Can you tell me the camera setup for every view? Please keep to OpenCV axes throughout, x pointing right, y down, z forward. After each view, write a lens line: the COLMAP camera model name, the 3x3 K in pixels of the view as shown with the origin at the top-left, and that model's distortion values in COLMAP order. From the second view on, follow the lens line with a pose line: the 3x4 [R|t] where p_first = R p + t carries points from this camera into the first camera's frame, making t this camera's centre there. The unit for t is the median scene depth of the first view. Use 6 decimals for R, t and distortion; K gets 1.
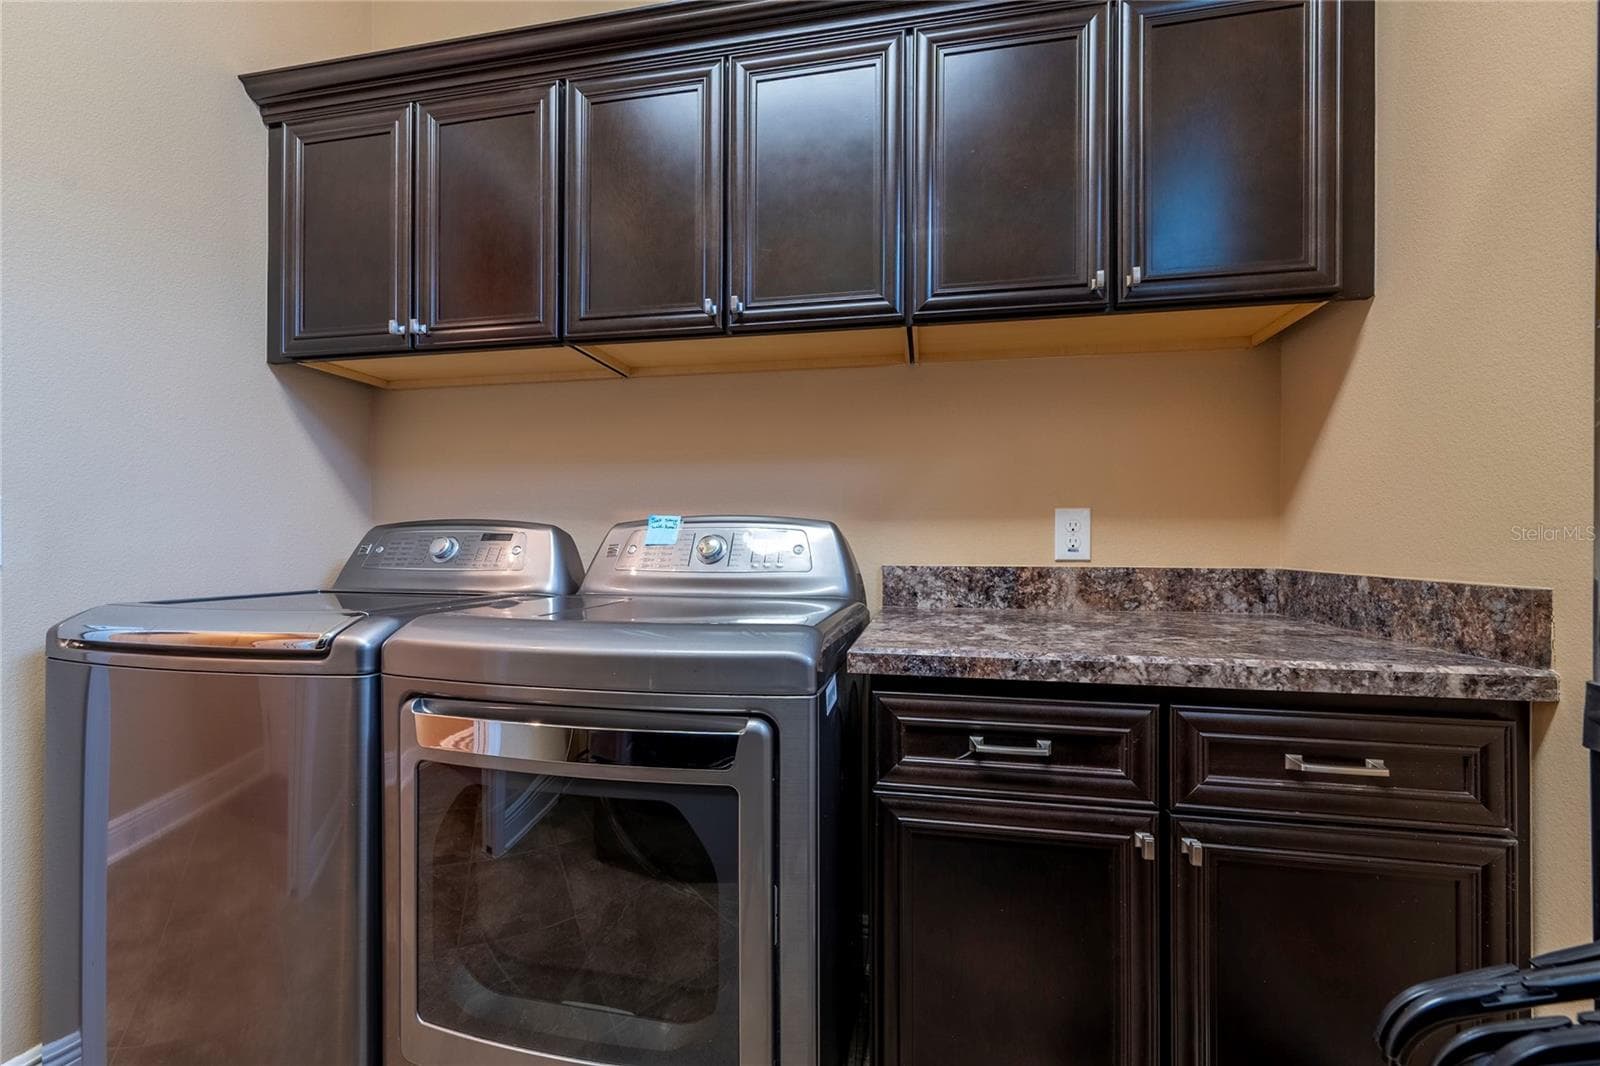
lens RADIAL K [[636.8, 0, 810.2], [0, 636.8, 536.5], [0, 0, 1]] dist [-0.002947, -0.000064]
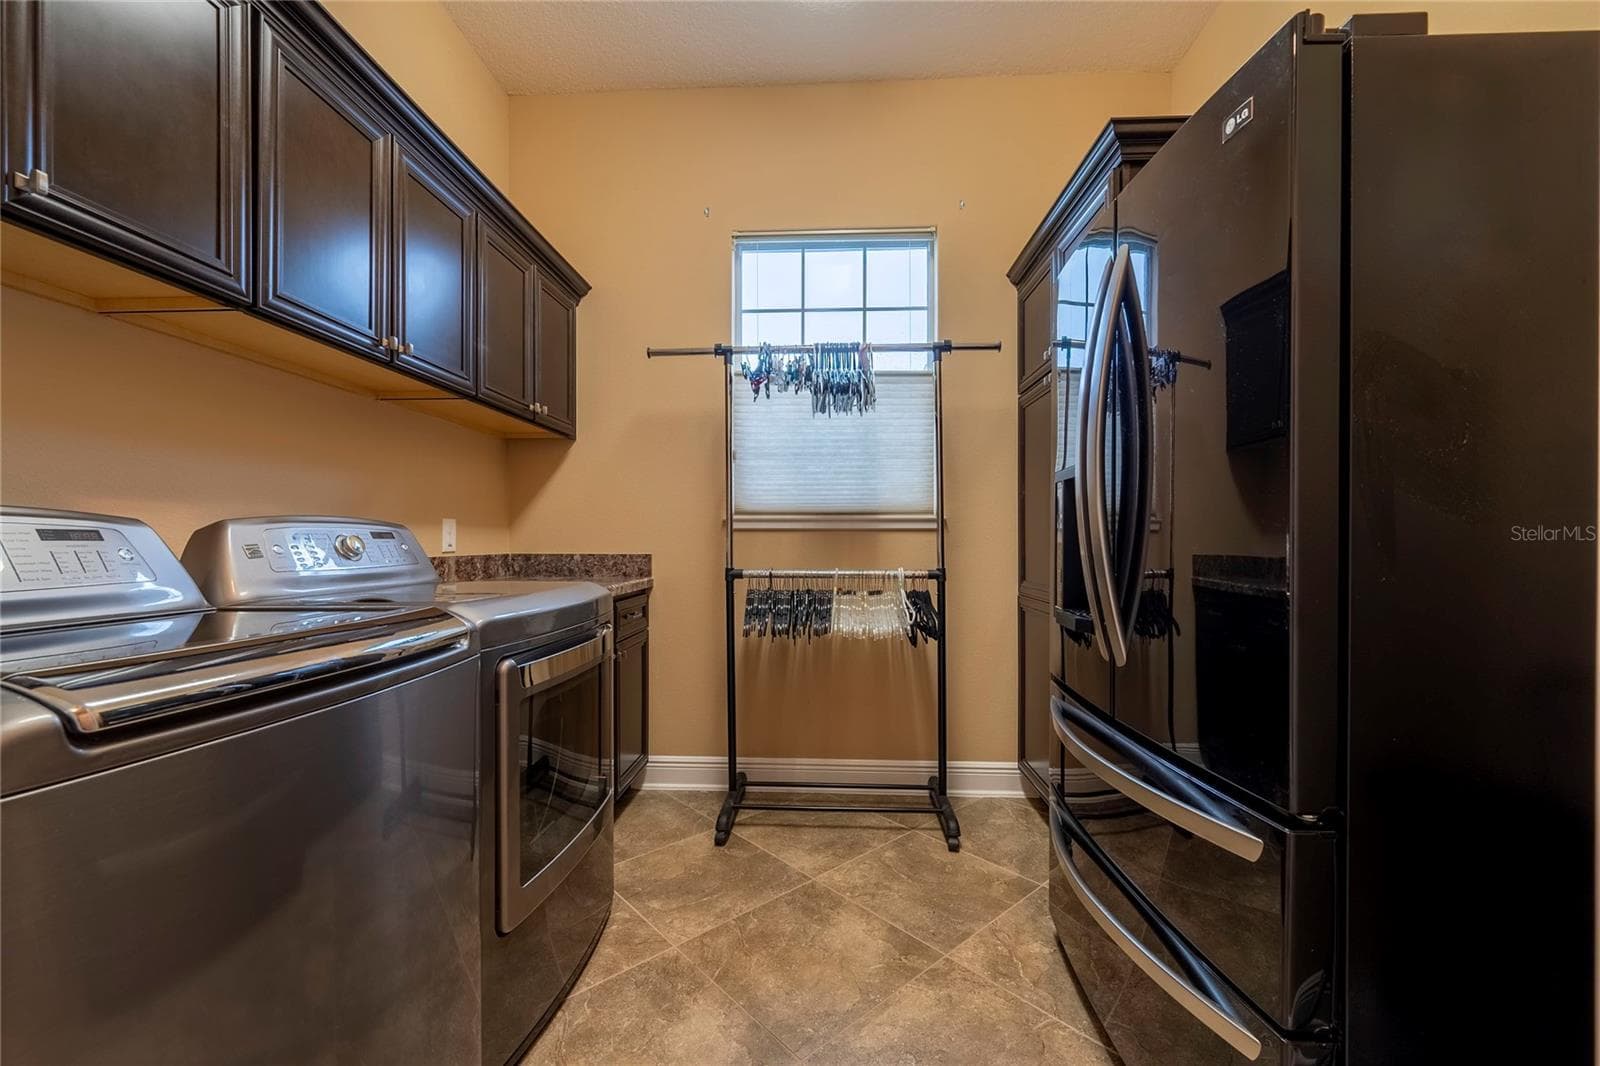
lens RADIAL K [[636.8, 0, 800.5], [0, 636.8, 538.4], [0, 0, 1]] dist [-0.002947, -0.000064]
pose [[-0.145489, -0.000601, 0.989360, -1.302433], [-0.009278, 0.999957, -0.000757, -0.003242], [-0.989316, -0.009290, -0.145488, 0.383294]]
